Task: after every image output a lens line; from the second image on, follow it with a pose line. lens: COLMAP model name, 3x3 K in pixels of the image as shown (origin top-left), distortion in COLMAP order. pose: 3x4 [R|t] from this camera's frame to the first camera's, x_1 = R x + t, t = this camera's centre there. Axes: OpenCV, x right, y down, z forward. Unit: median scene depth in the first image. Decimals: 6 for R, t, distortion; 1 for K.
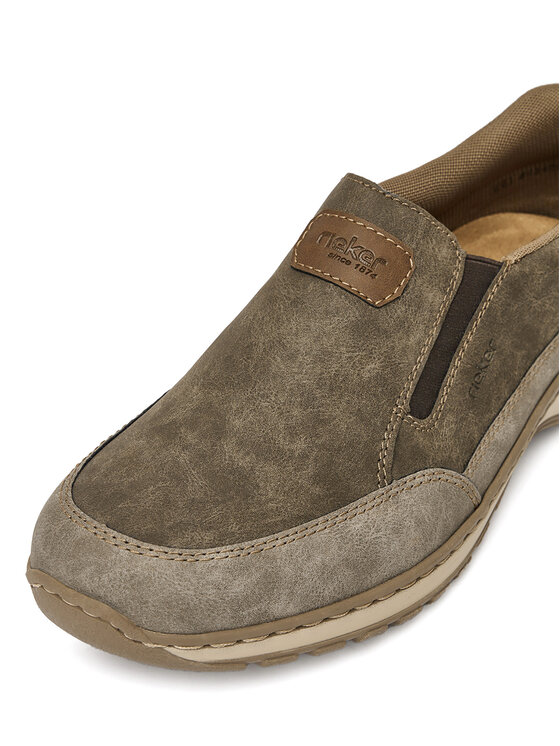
lens RADIAL K [[1533.9, 0, 278.2], [0, 1533.9, 372.9], [0, 0, 1]] dist [-0.139945, 0.000000]
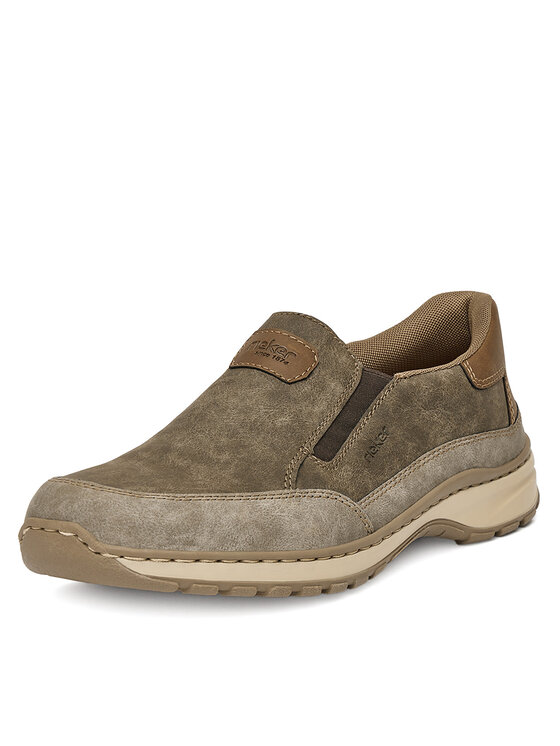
lens RADIAL K [[2215.6, 0, 279.4], [0, 2215.6, 372.9], [0, 0, 1]] dist [-0.697460, 0.000000]
pose [[0.998097, -0.026226, -0.055808, 0.168252], [0.000126, 0.905914, -0.423461, 0.784316], [0.061663, 0.422648, 0.904194, -0.768006]]
